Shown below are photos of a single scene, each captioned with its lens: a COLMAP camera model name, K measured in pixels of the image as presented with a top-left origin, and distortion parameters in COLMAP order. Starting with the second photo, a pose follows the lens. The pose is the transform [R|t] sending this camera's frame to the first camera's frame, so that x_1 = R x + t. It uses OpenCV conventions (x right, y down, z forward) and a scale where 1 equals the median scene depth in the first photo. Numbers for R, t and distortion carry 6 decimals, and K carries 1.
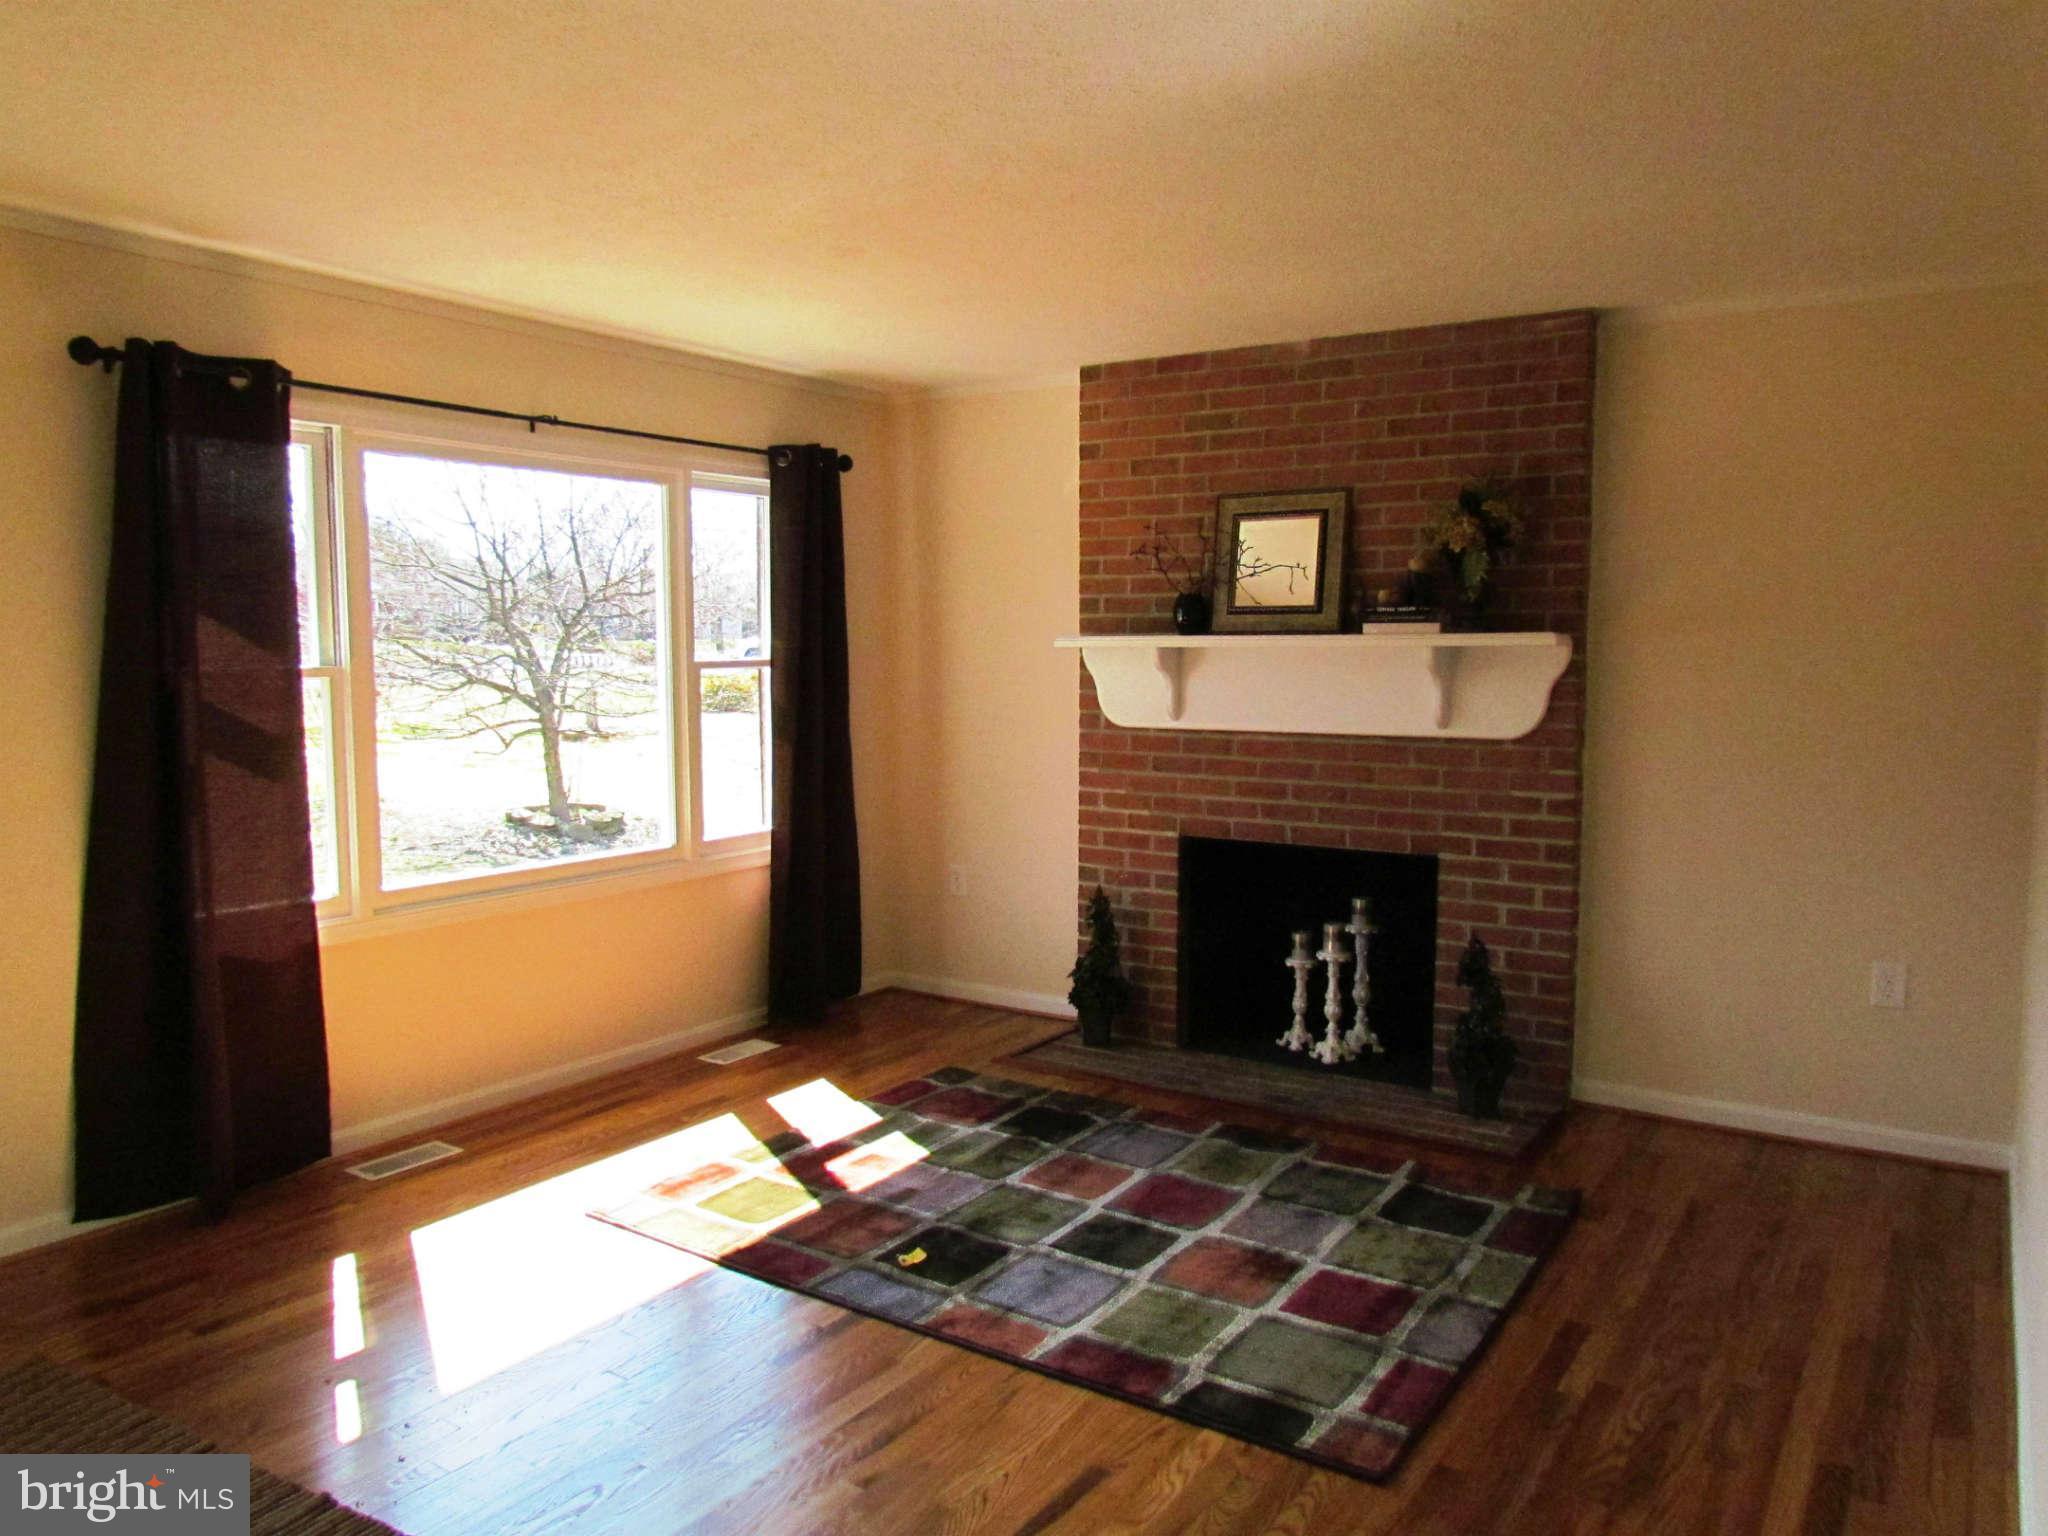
lens RADIAL K [[1466.4, 0, 1024.0], [0, 1466.4, 768.0], [0, 0, 1]] dist [-0.041422, 0.018990]
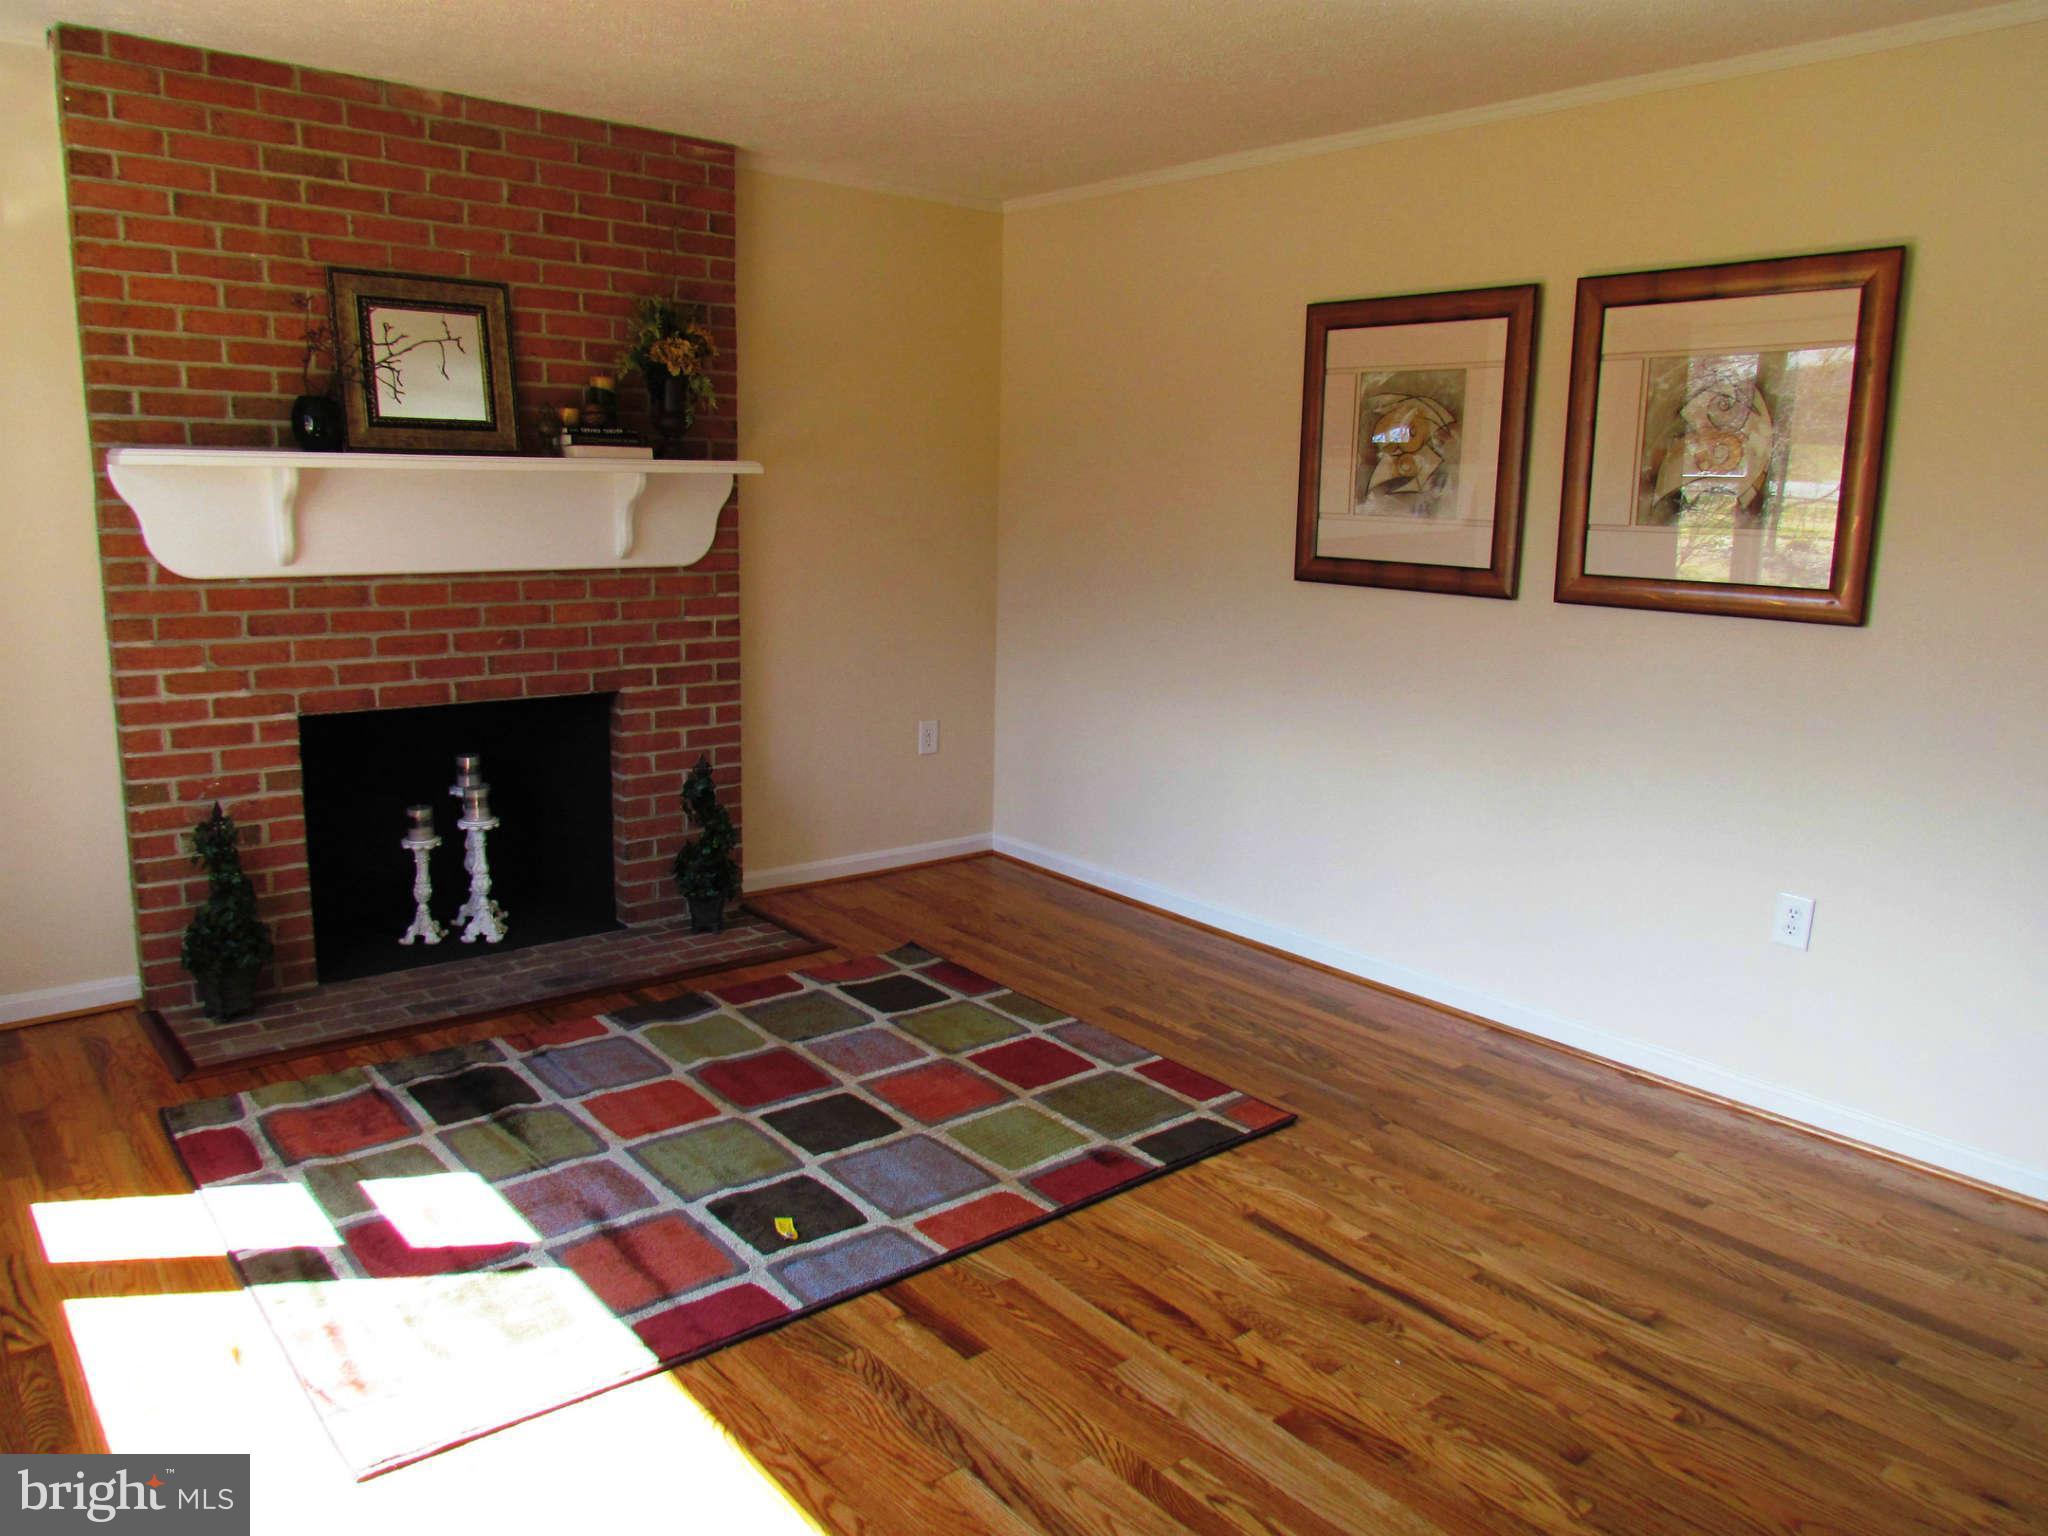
lens RADIAL K [[1466.4, 0, 1024.0], [0, 1466.4, 768.0], [0, 0, 1]] dist [-0.041422, 0.018990]
pose [[0.277866, -0.179281, 0.943742, -0.540883], [0.053999, 0.983792, 0.170990, -0.039098], [-0.959101, 0.003449, 0.283043, 0.445734]]
